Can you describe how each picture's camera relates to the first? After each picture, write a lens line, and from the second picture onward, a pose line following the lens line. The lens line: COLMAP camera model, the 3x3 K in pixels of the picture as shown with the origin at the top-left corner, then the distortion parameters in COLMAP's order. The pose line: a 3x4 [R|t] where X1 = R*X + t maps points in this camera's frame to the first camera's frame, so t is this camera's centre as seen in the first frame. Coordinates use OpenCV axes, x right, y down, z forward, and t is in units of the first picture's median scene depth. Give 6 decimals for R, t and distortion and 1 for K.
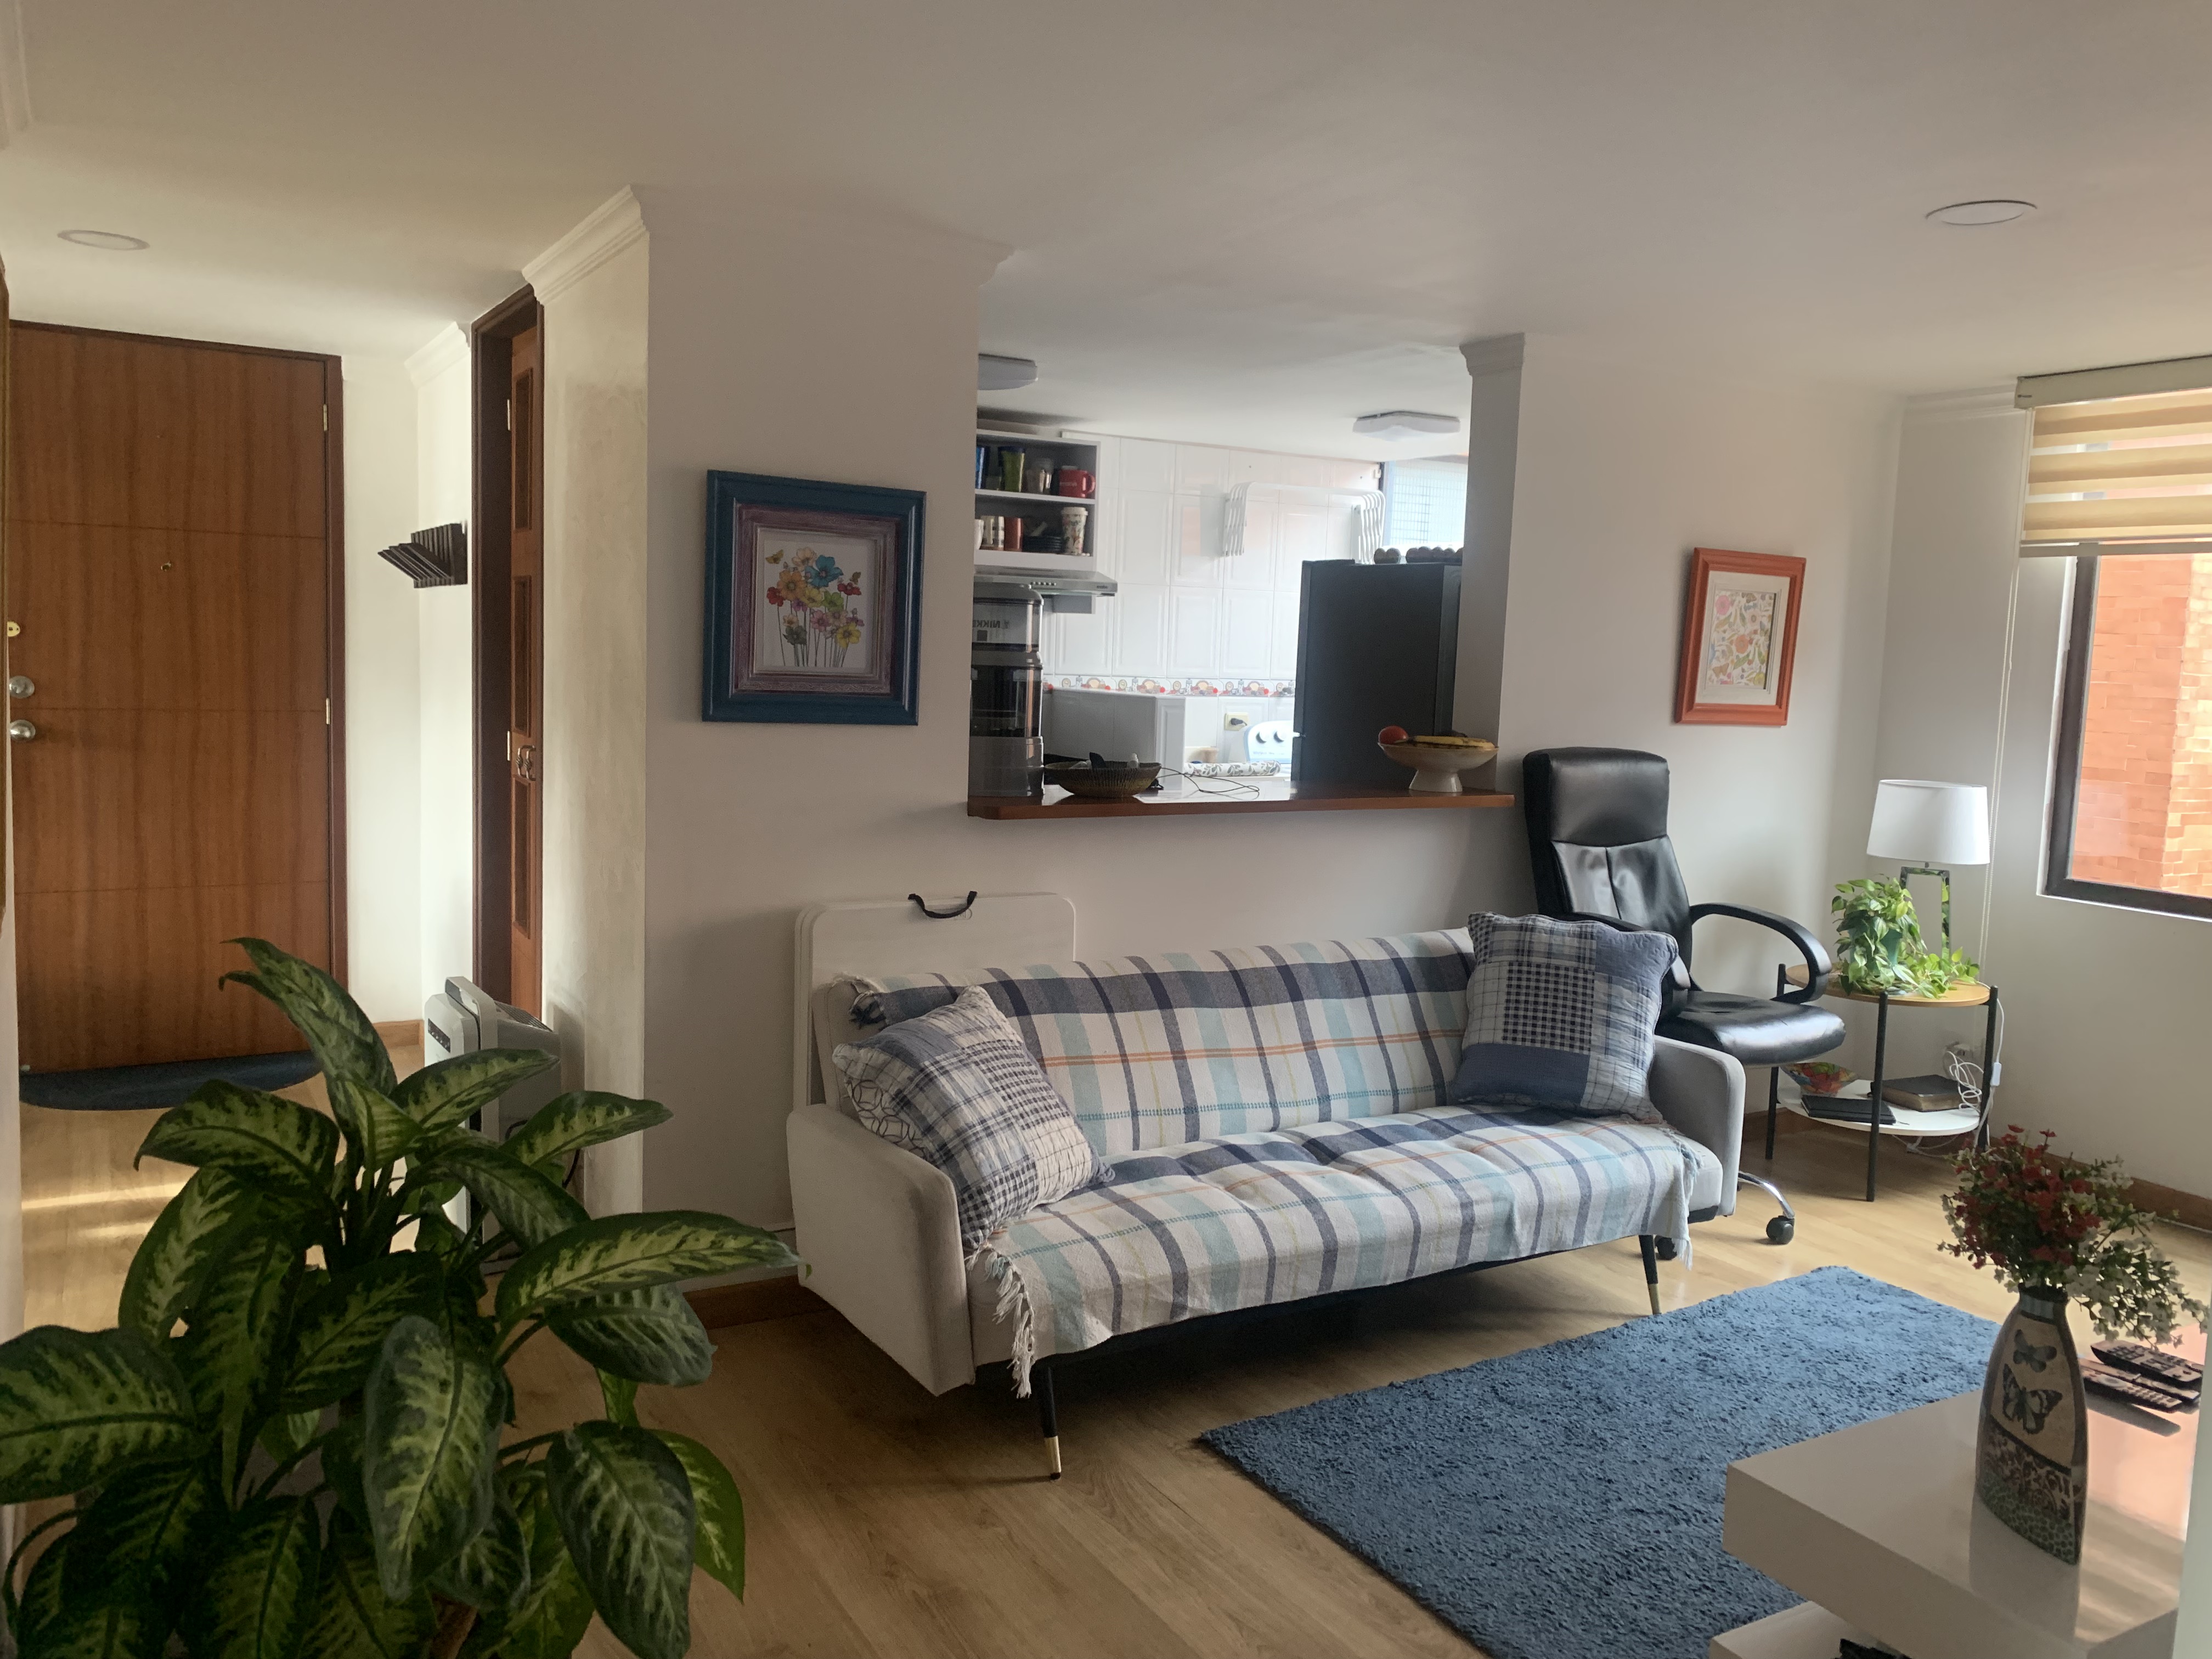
lens RADIAL K [[1698.4, 0, 1116.8], [0, 1698.4, 815.1], [0, 0, 1]] dist [0.022439, -0.014625]
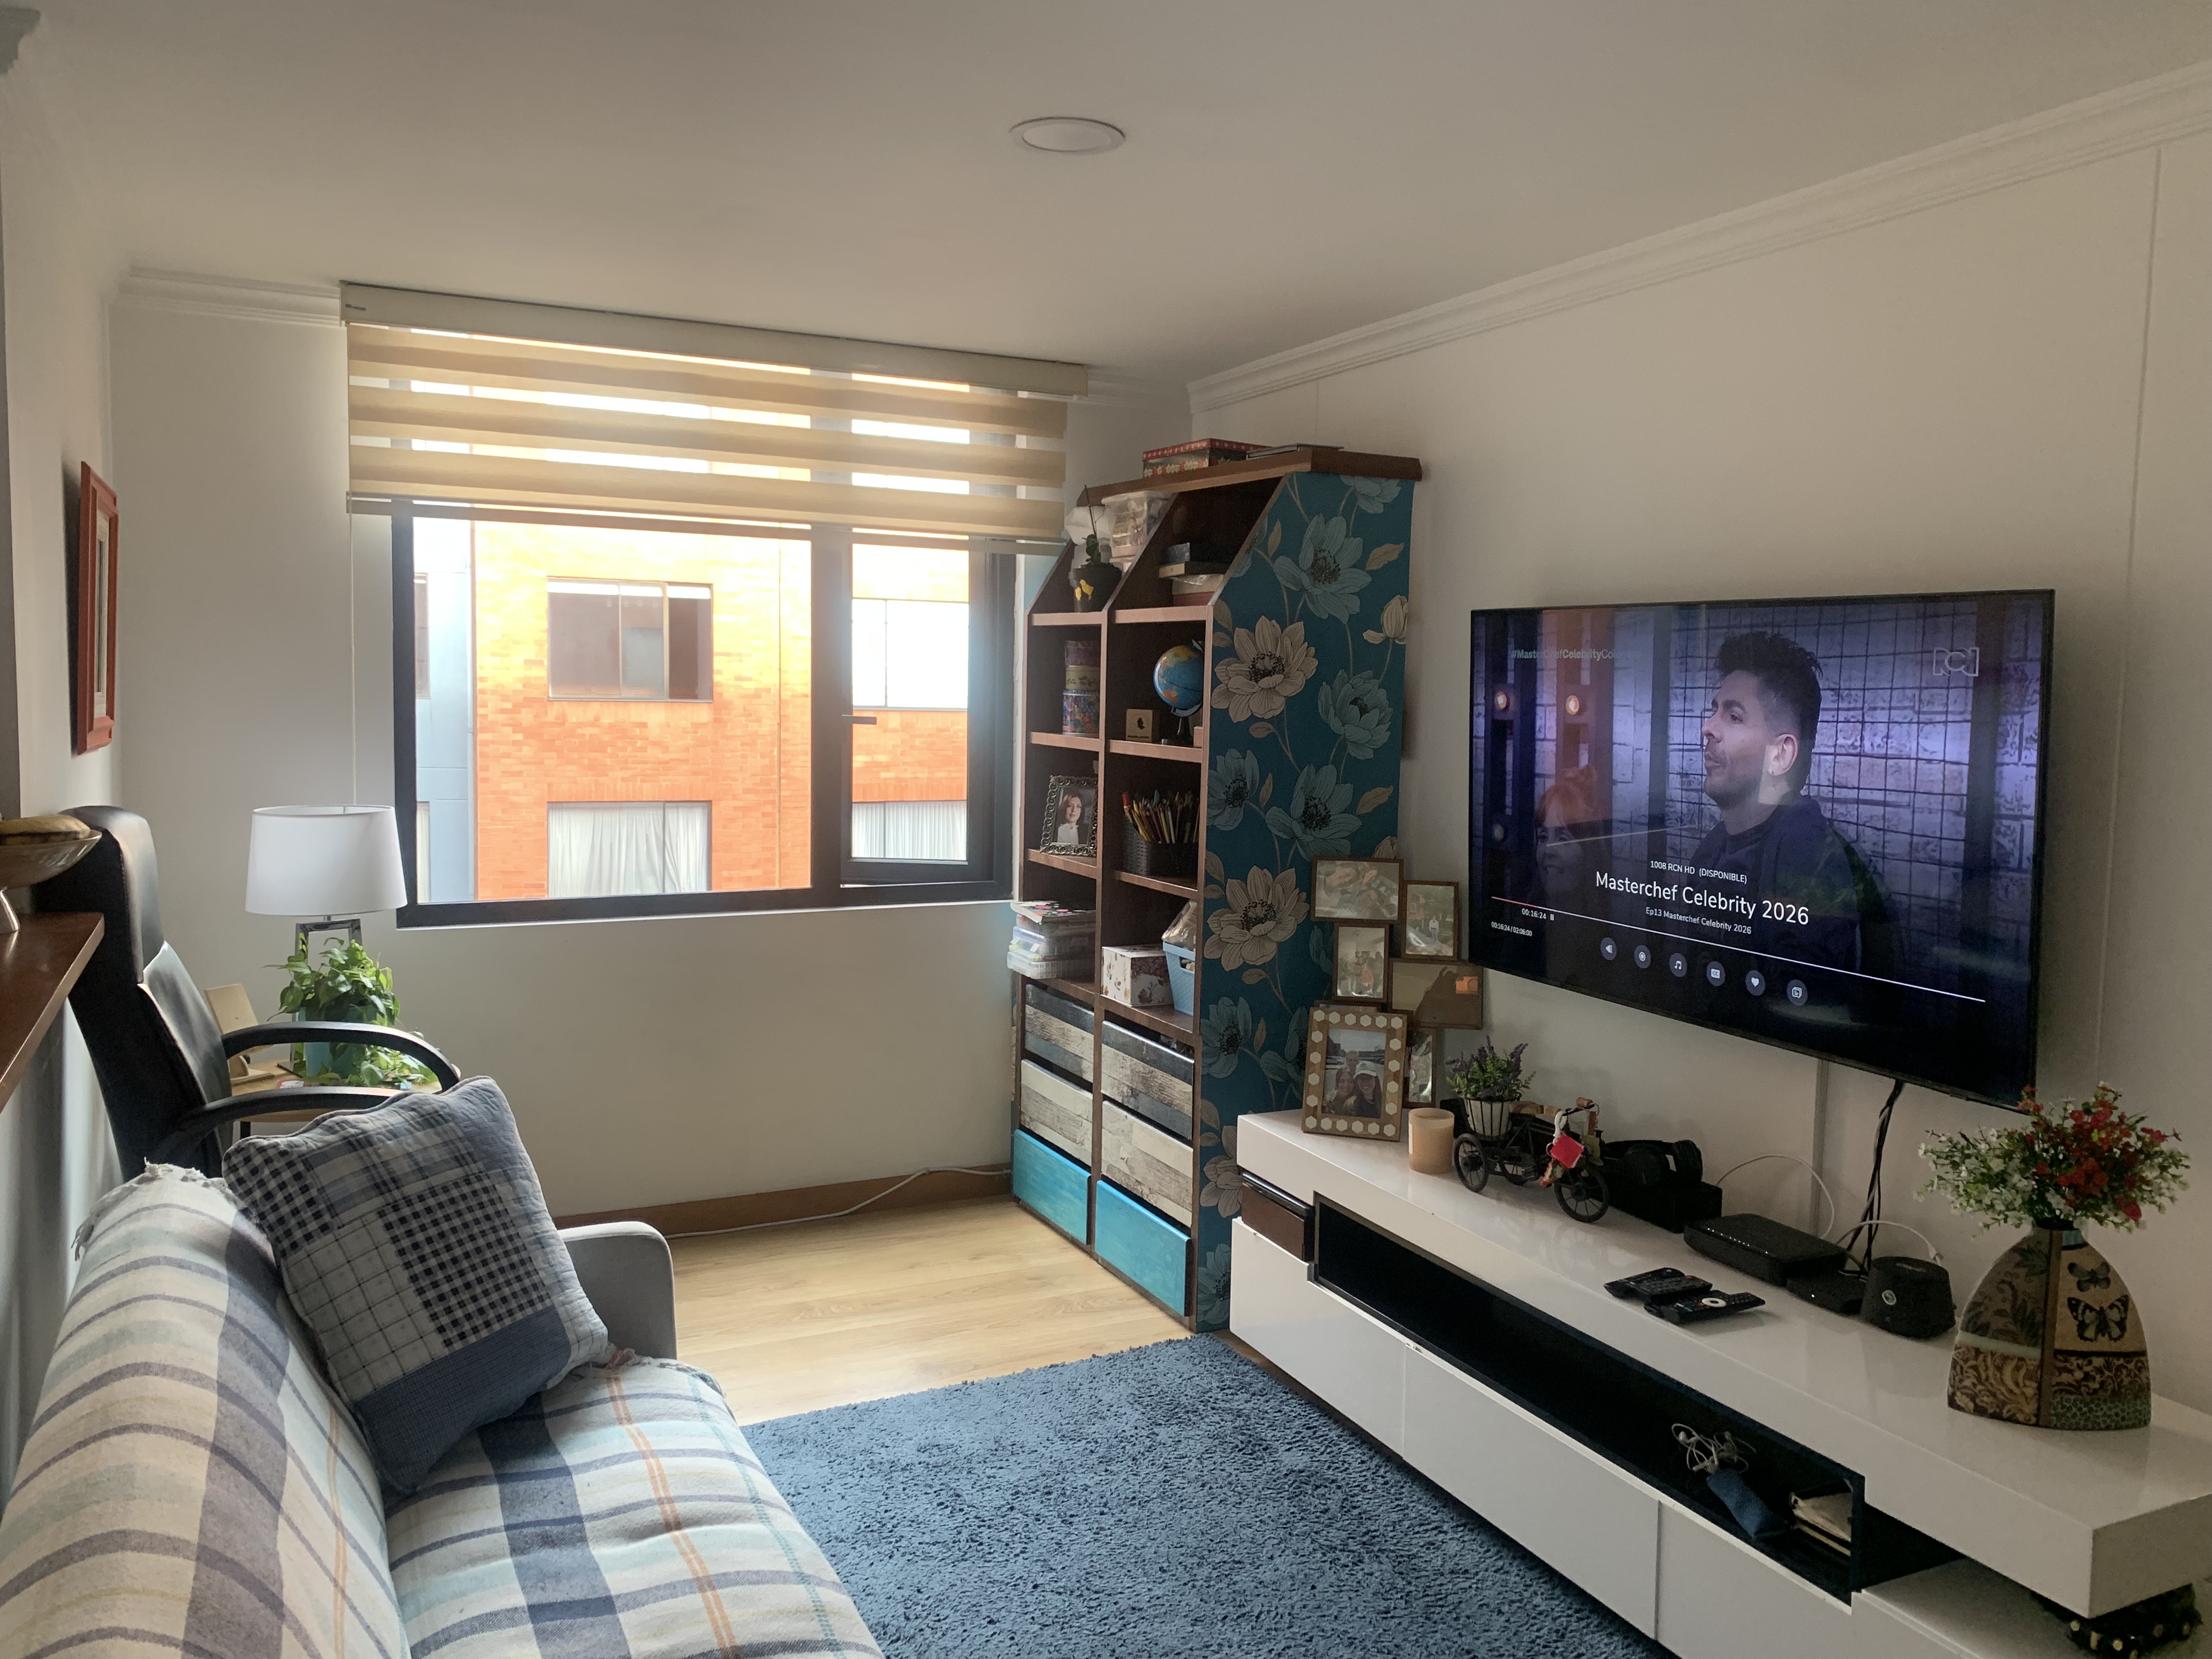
lens RADIAL K [[1698.4, 0, 1116.8], [0, 1698.4, 815.1], [0, 0, 1]] dist [0.022439, -0.014625]
pose [[0.079439, -0.119802, 0.989615, -0.305659], [0.084949, 0.989954, 0.113024, -0.089472], [-0.993214, 0.075088, 0.088818, 0.737459]]
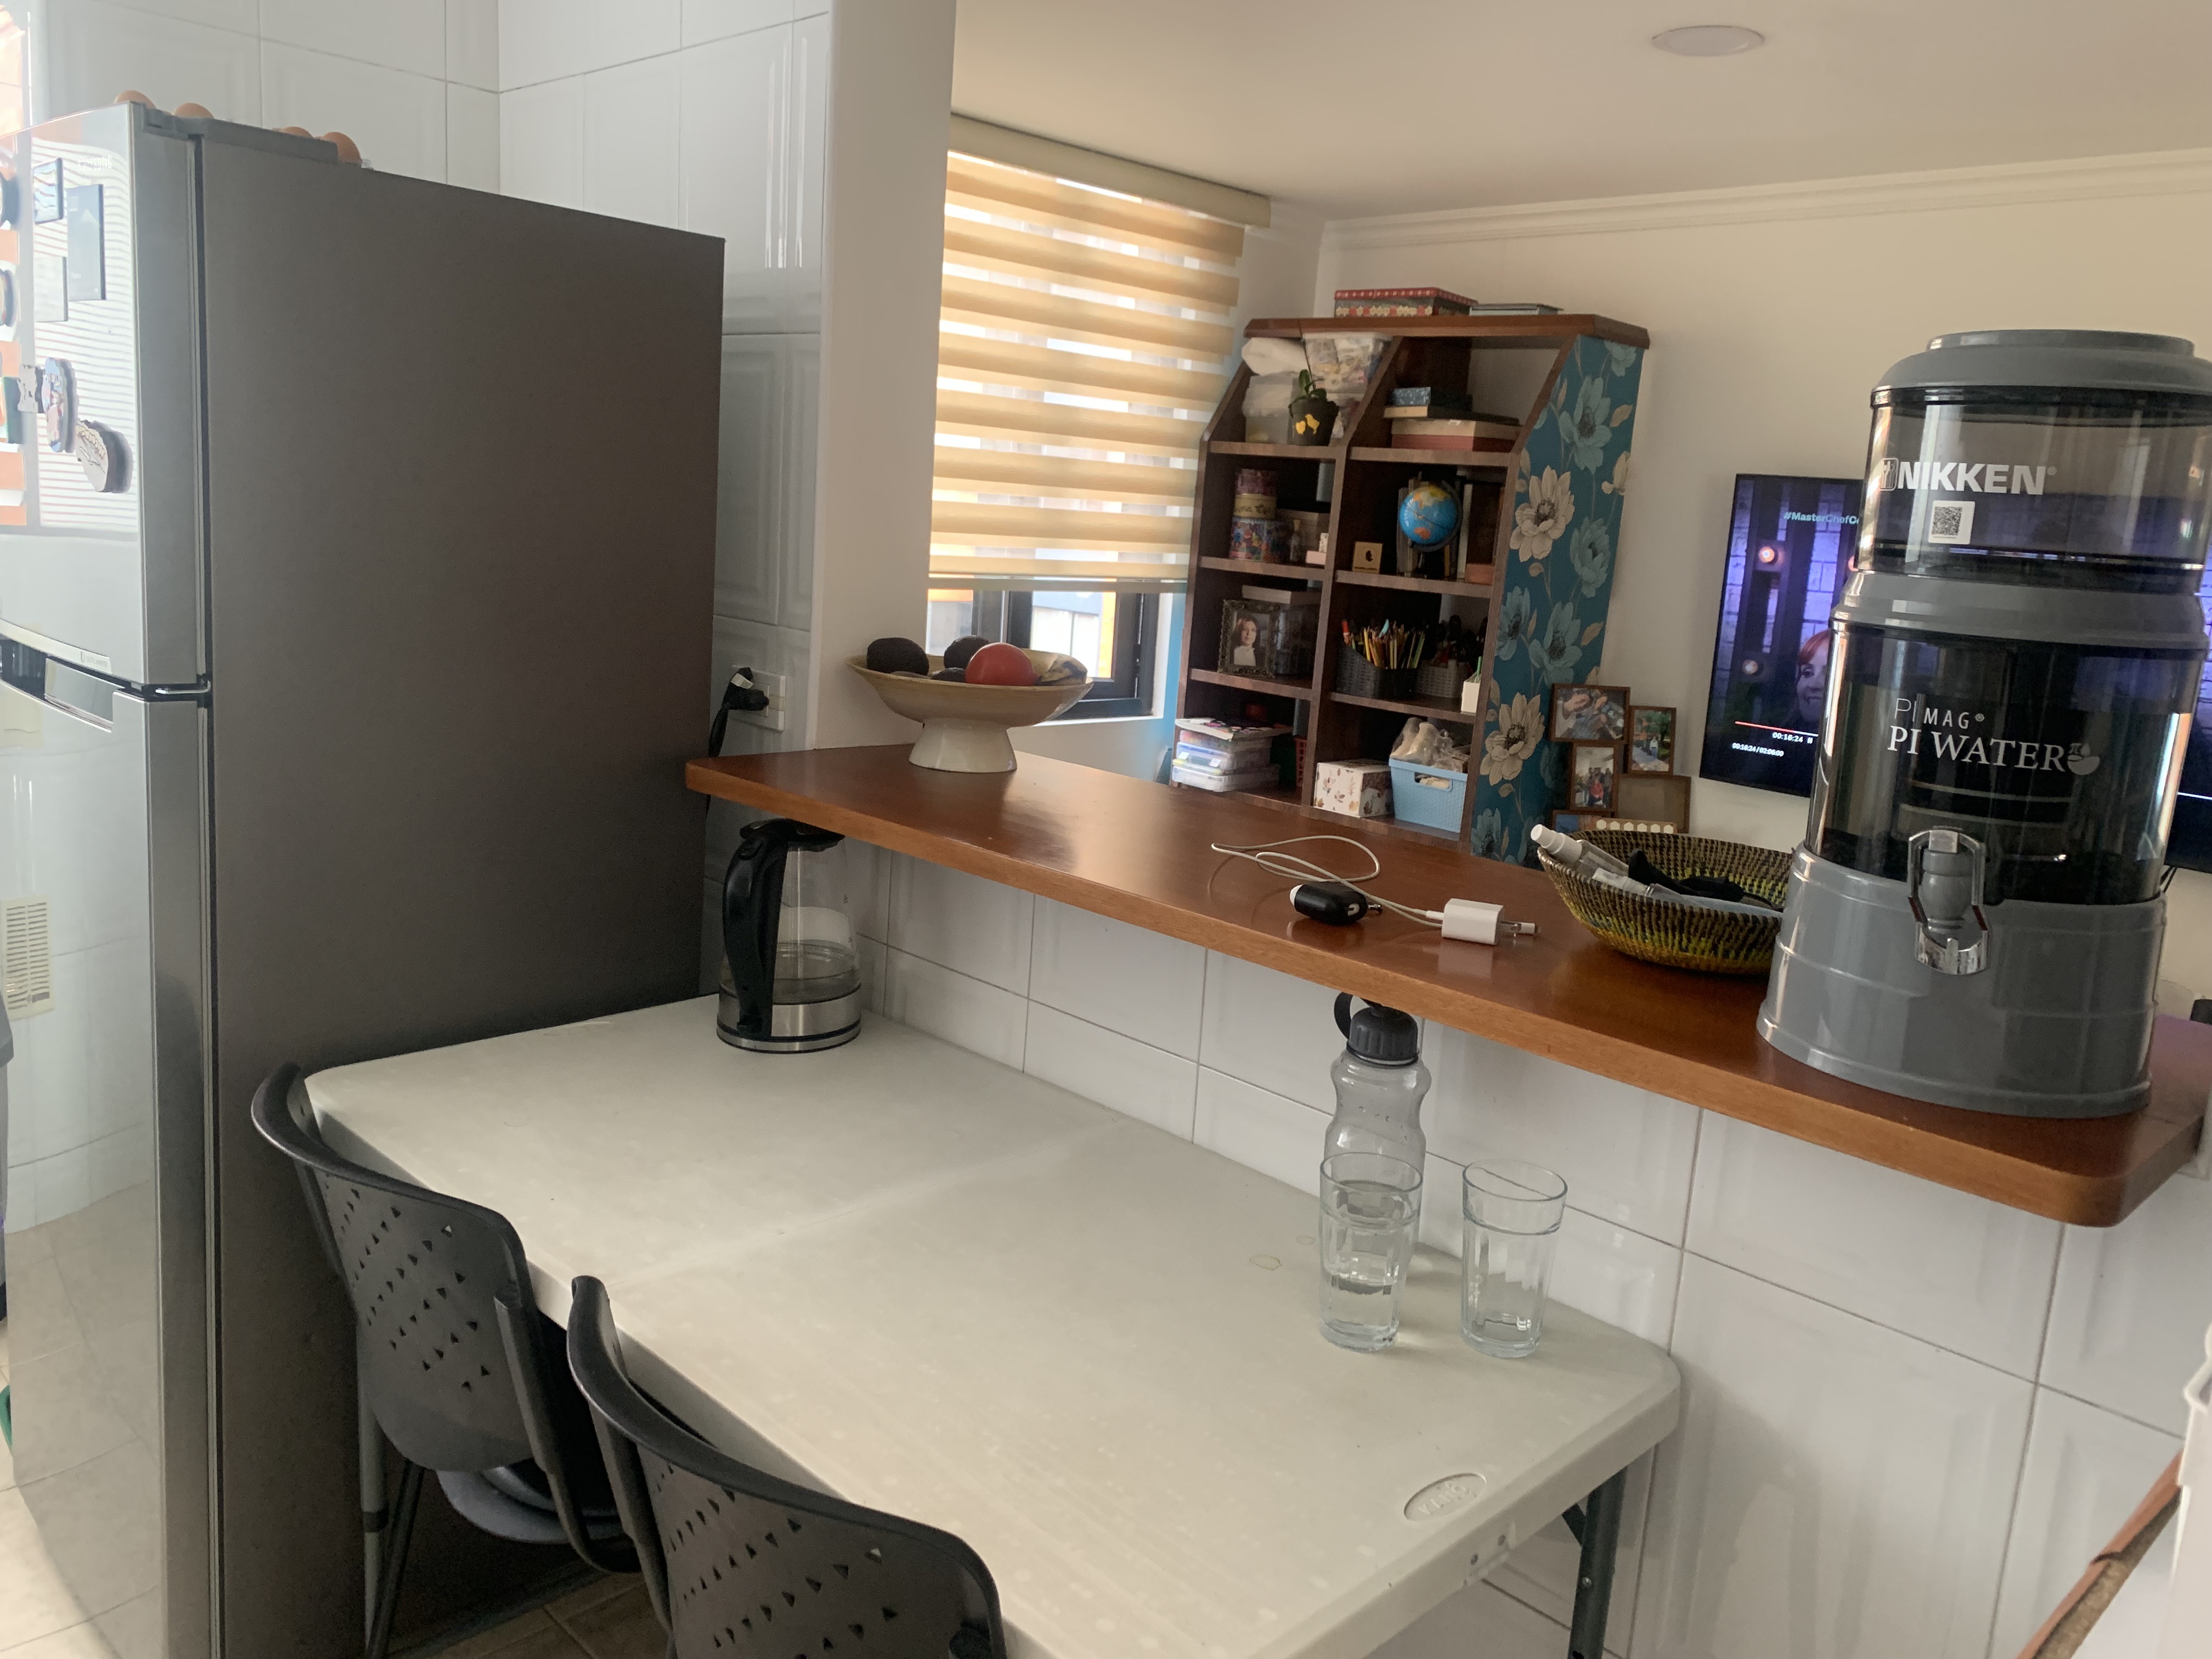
lens RADIAL K [[1700.5, 0, 1113.7], [0, 1700.5, 821.8], [0, 0, 1]] dist [0.011463, 0.005970]
pose [[-0.248450, -0.237793, 0.939003, -0.323582], [0.016434, 0.968225, 0.249542, -0.156543], [-0.968505, 0.077430, -0.236647, 1.438478]]
